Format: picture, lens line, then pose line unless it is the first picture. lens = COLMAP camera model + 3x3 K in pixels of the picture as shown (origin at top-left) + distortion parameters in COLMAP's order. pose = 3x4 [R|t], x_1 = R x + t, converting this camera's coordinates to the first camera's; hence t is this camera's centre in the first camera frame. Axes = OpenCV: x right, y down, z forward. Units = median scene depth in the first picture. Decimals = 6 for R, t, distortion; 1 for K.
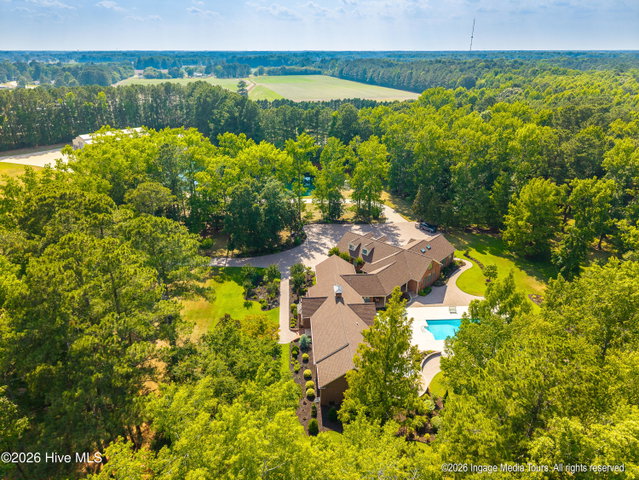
lens RADIAL K [[427.5, 0, 315.7], [0, 427.5, 239.4], [0, 0, 1]] dist [0.029343, -0.024163]
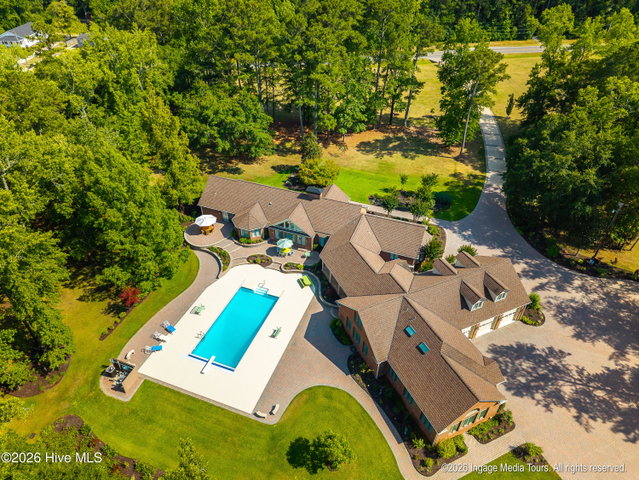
lens RADIAL K [[427.5, 0, 318.6], [0, 427.5, 238.9], [0, 0, 1]] dist [0.029343, -0.024163]
pose [[-0.399942, 0.563307, -0.723002, 0.525361], [-0.372138, 0.621086, 0.689758, -0.304699], [0.837592, 0.544919, -0.038771, 0.767605]]
